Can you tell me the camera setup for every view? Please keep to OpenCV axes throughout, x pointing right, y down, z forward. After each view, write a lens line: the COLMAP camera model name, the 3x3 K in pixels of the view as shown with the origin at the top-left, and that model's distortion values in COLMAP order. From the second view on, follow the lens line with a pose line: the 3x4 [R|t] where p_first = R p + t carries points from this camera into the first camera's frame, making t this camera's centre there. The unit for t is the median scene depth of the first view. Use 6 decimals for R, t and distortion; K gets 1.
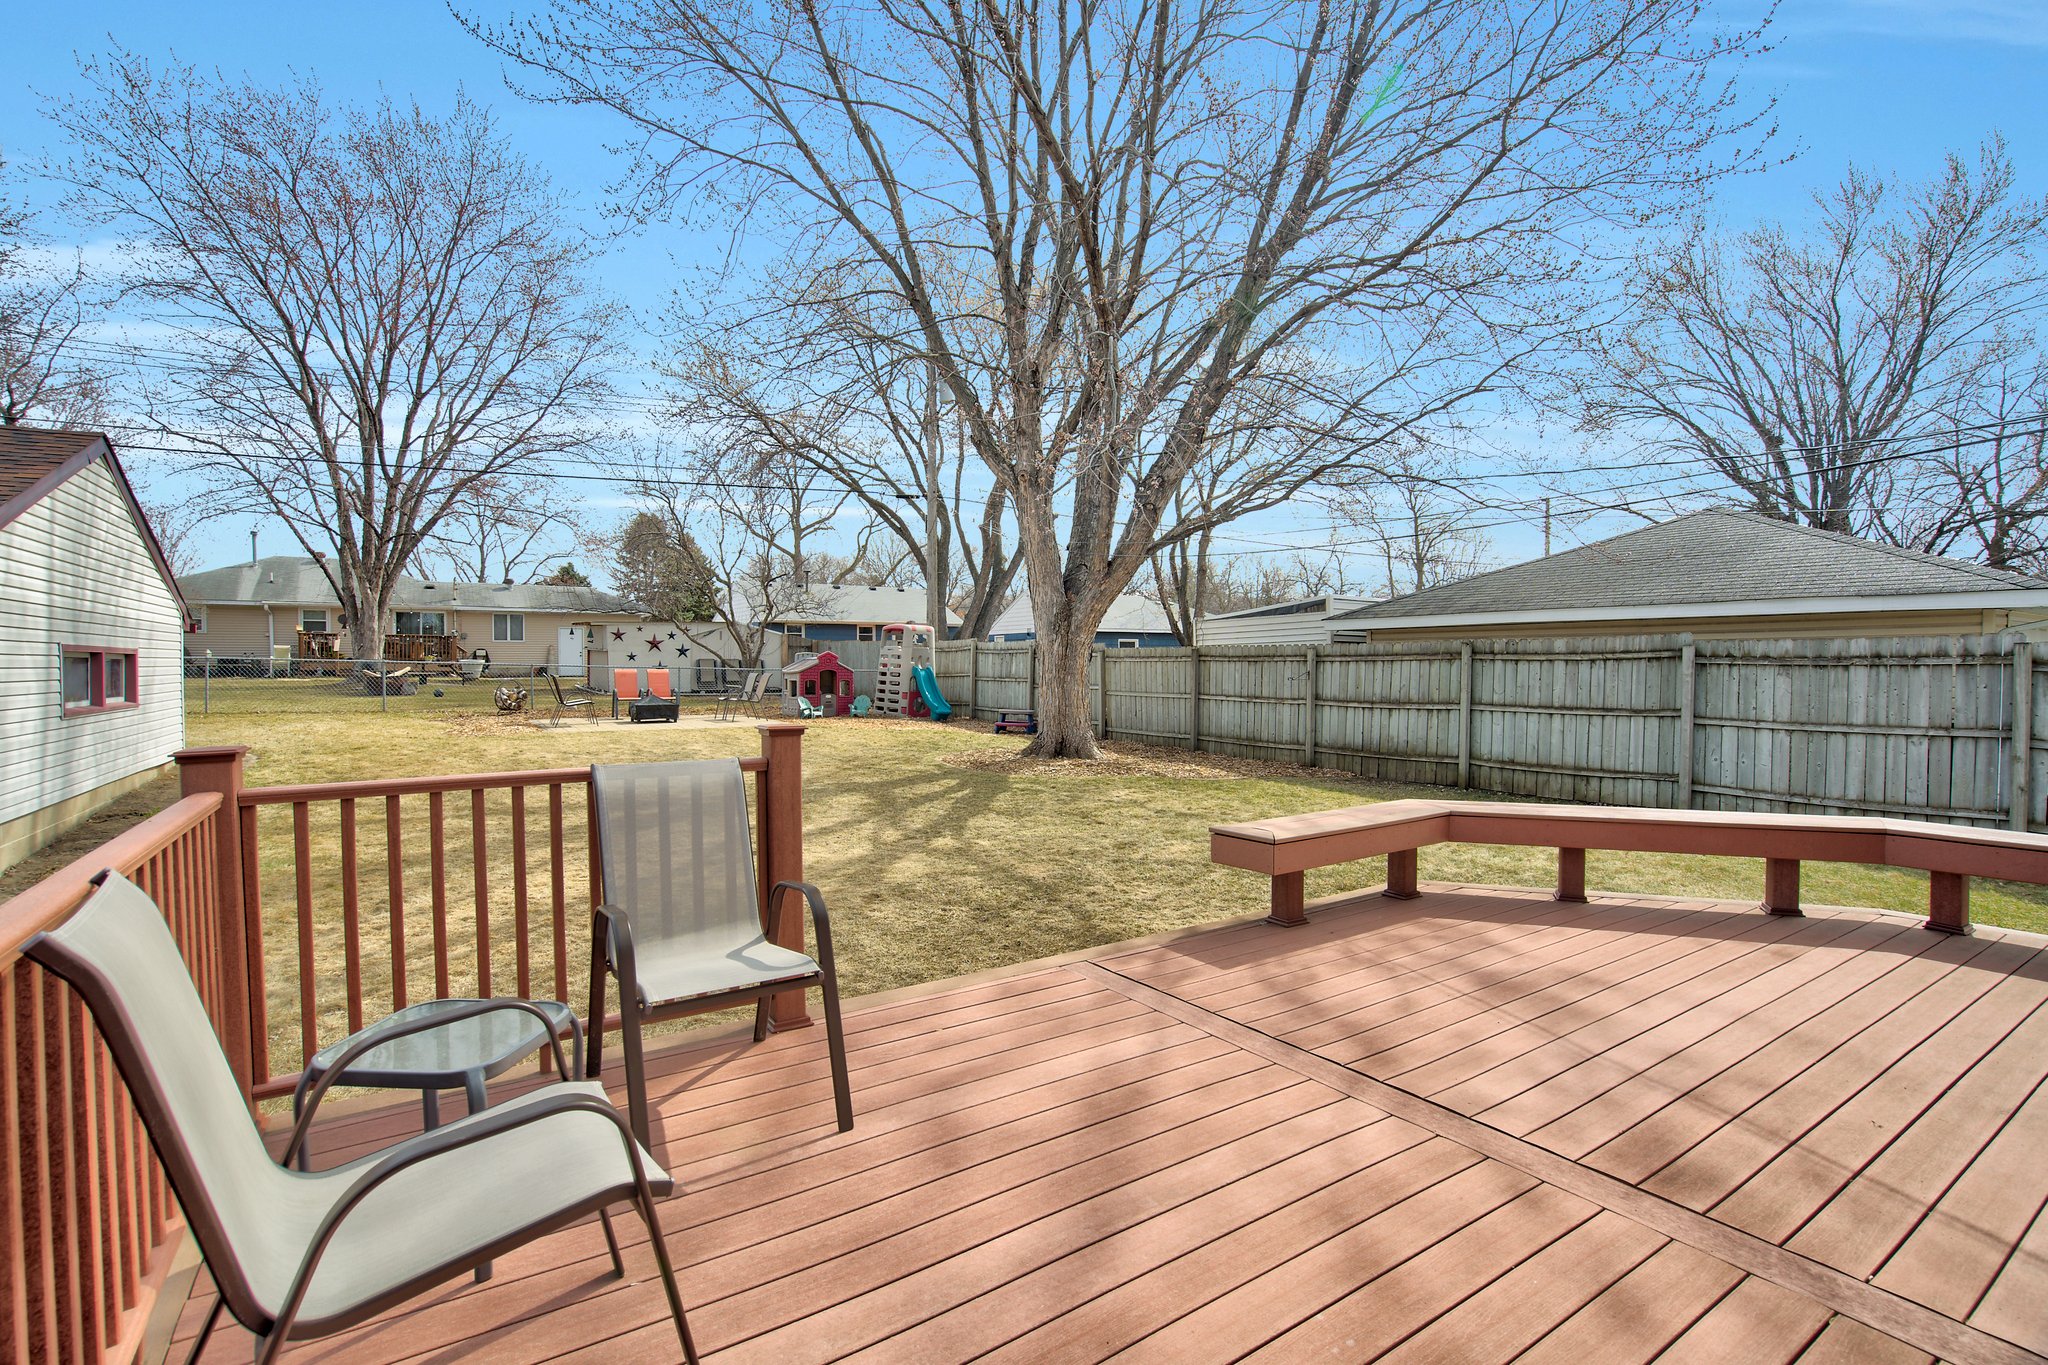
lens RADIAL K [[966.9, 0, 1024.0], [0, 966.9, 682.5], [0, 0, 1]] dist [-0.036276, 0.000363]
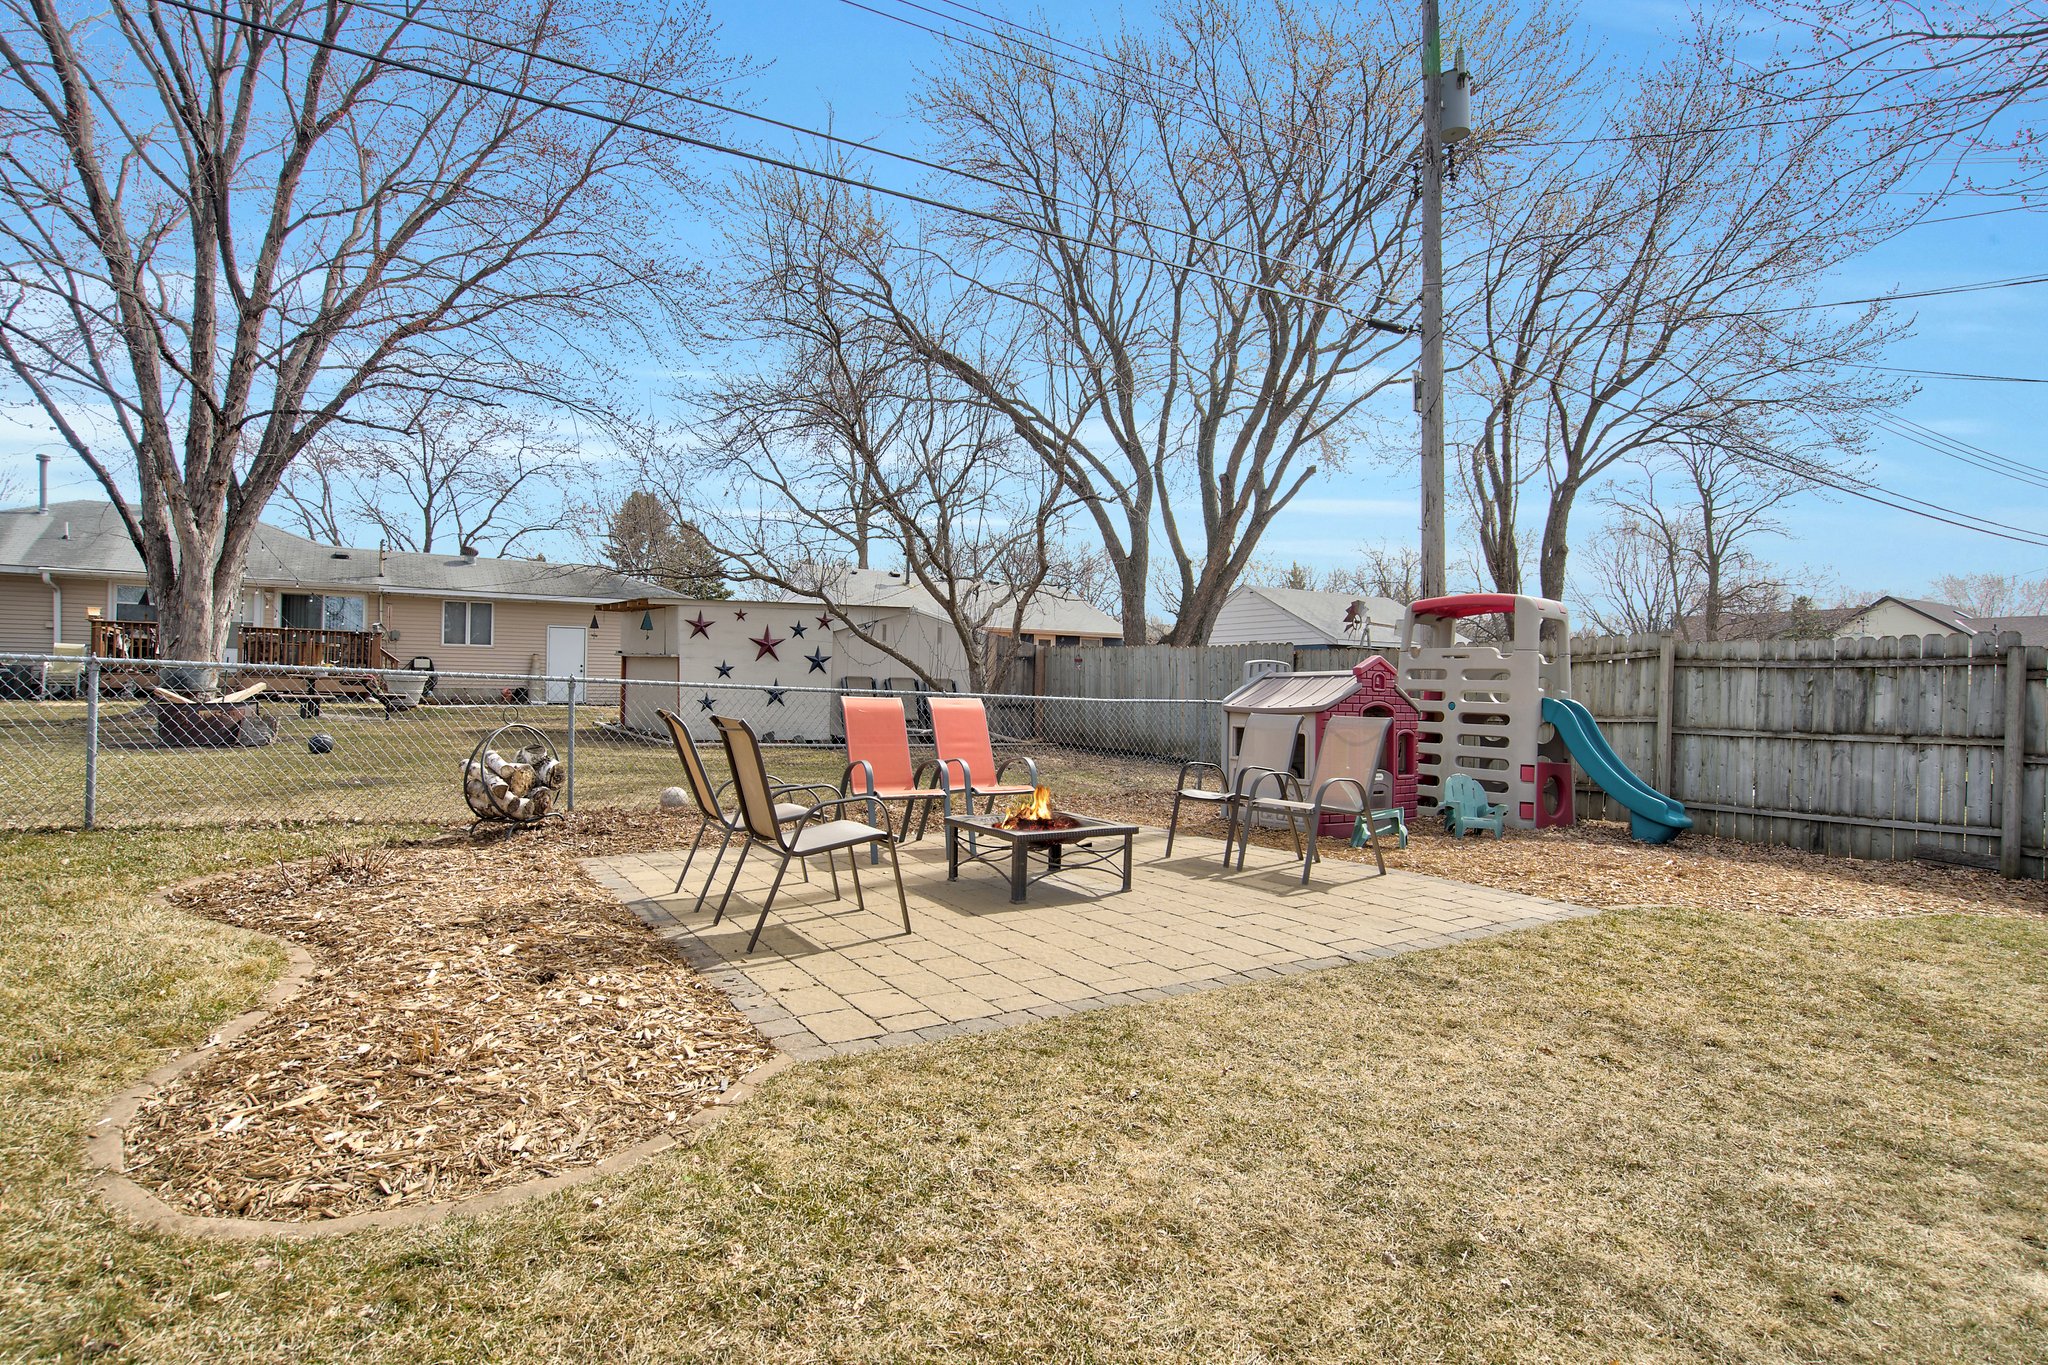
lens RADIAL K [[1054.0, 0, 1024.0], [0, 1054.0, 682.5], [0, 0, 1]] dist [-0.032659, 0.014591]
pose [[0.999879, 0.014003, 0.006737, -0.246326], [-0.013800, 0.999475, -0.029323, -0.006049], [-0.007144, 0.029226, 0.999547, 0.433723]]
